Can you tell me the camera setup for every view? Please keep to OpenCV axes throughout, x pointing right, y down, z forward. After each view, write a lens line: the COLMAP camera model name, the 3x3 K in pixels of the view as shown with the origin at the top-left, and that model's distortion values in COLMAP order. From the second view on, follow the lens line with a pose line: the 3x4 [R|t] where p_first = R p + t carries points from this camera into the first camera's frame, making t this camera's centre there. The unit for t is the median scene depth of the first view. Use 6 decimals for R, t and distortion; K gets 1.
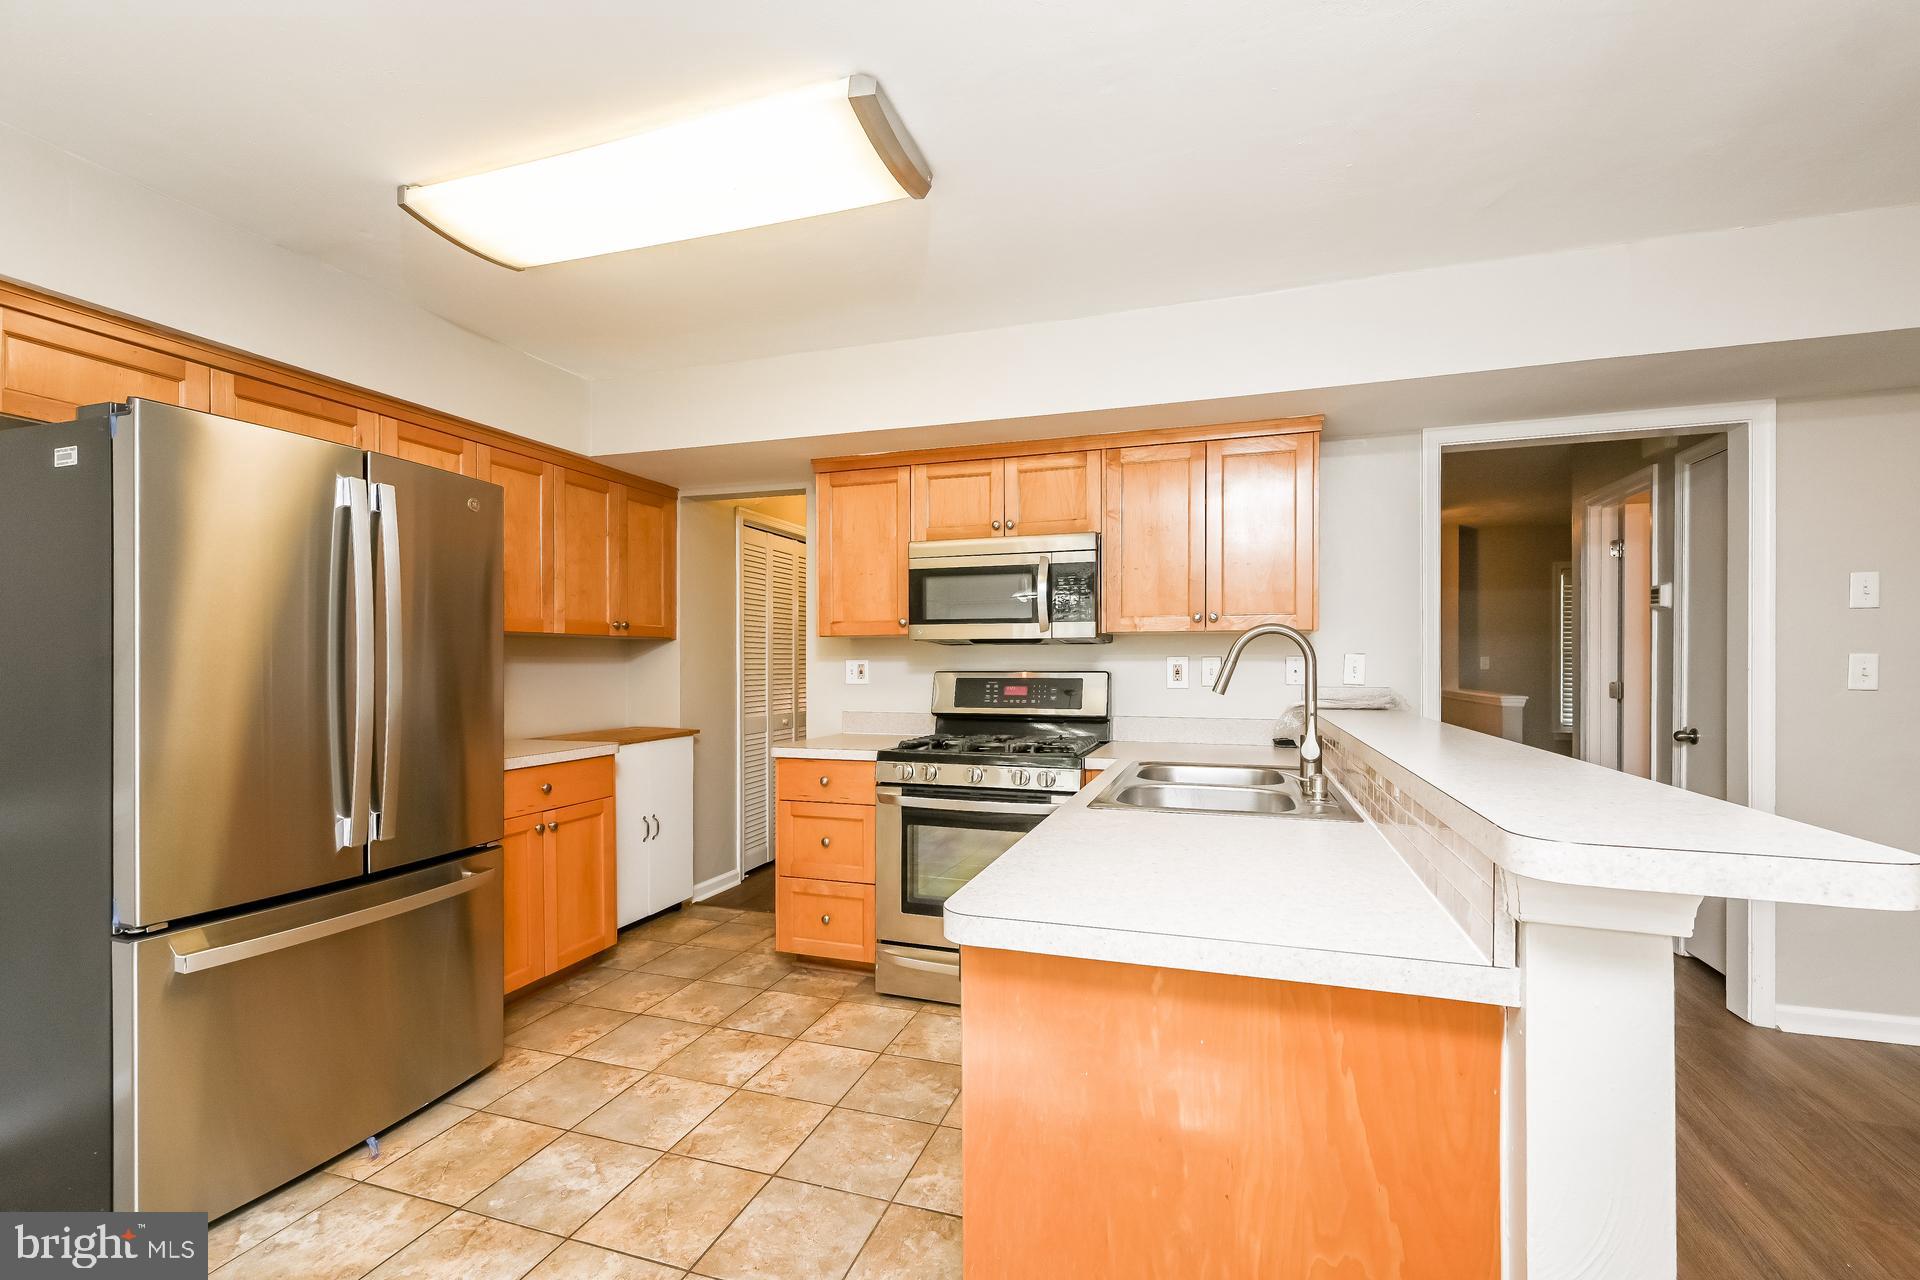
lens RADIAL K [[784.9, 0, 987.4], [0, 784.9, 663.8], [0, 0, 1]] dist [0.001028, -0.000004]
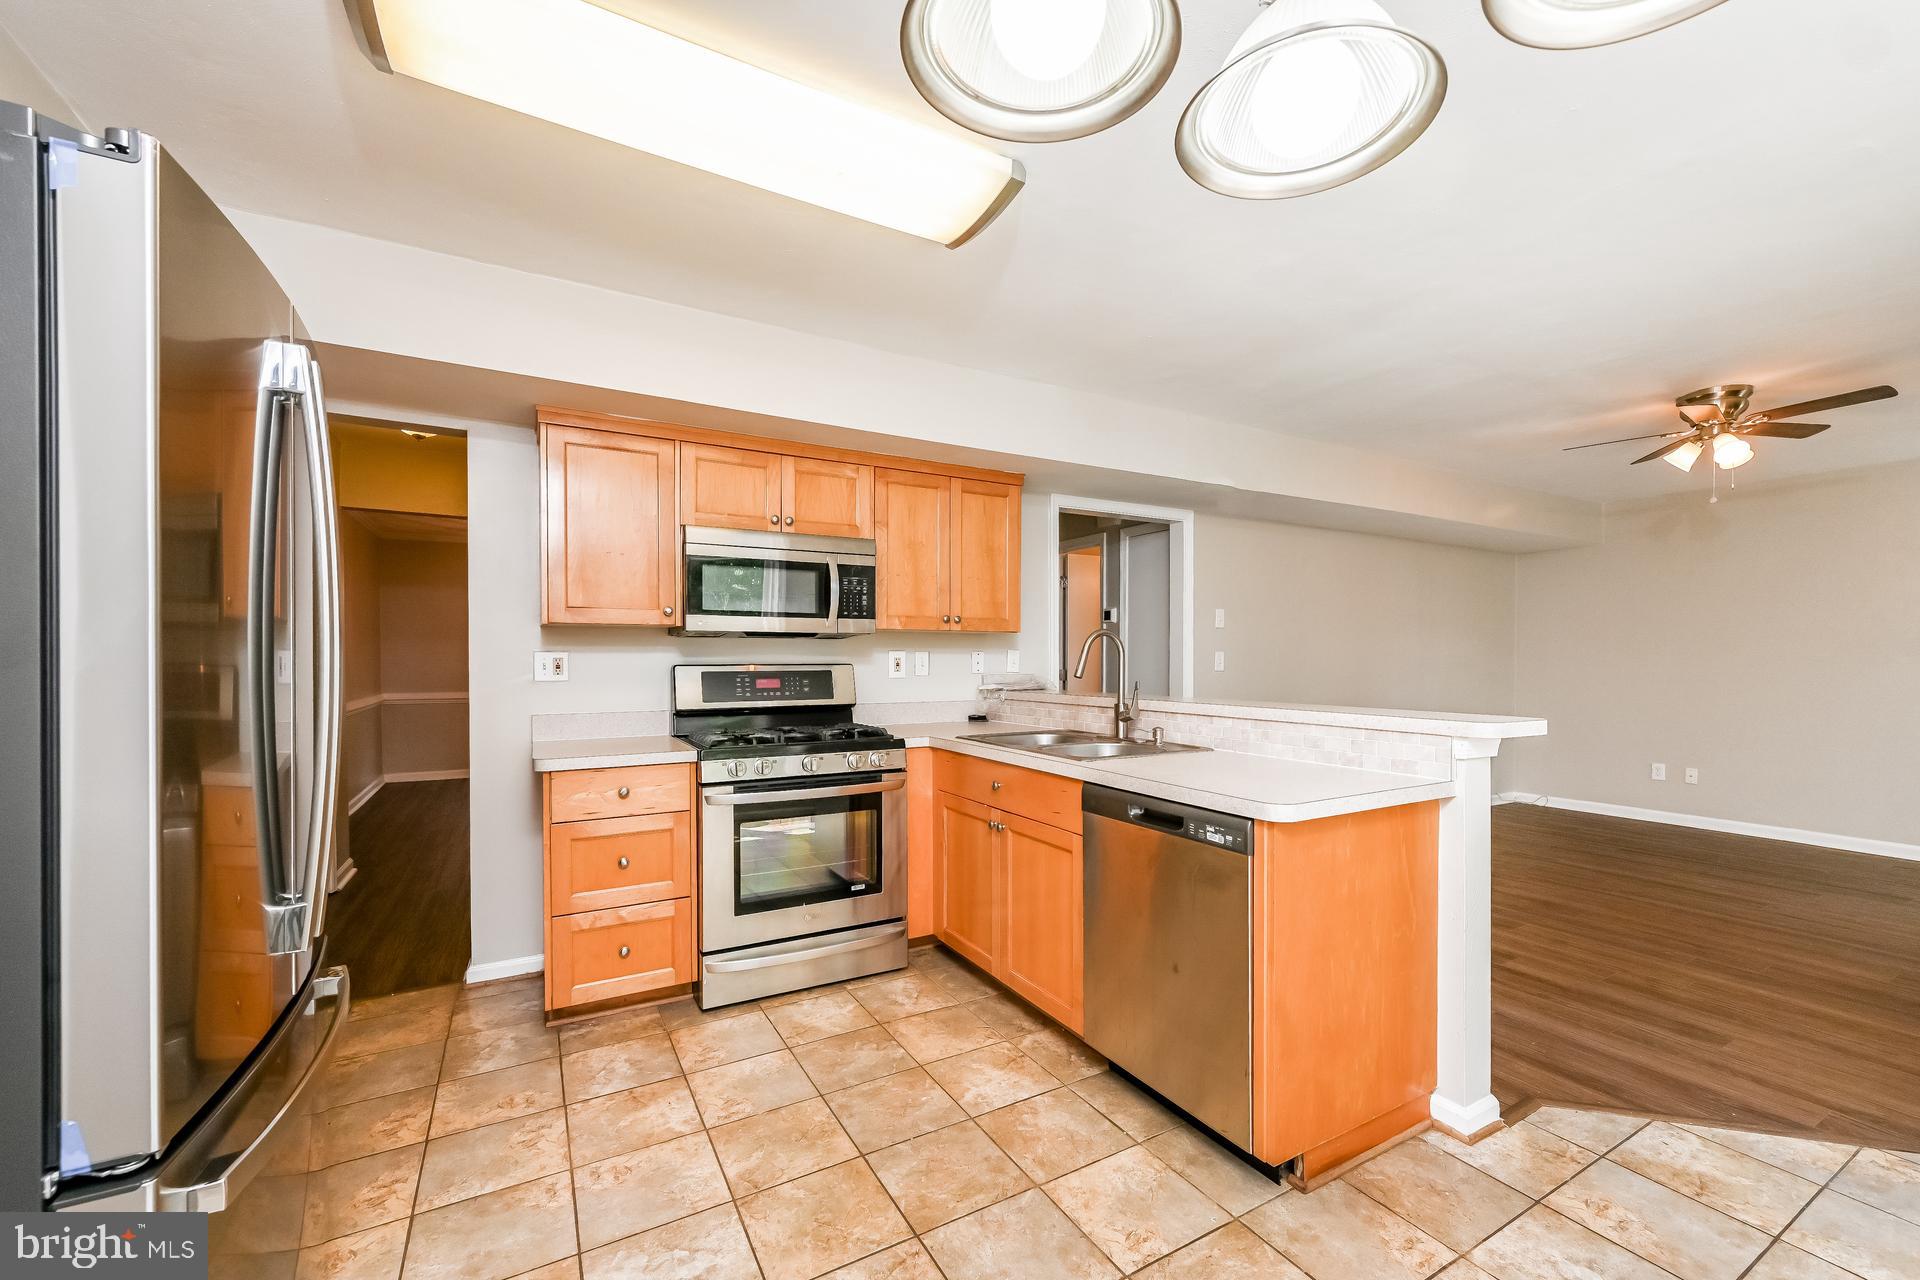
lens RADIAL K [[784.9, 0, 987.4], [0, 784.9, 663.8], [0, 0, 1]] dist [0.001028, -0.000004]
pose [[0.668719, -0.005586, 0.743495, -0.577165], [0.000263, 0.999973, 0.007277, 0.001689], [-0.743515, -0.004671, 0.668702, 0.123021]]
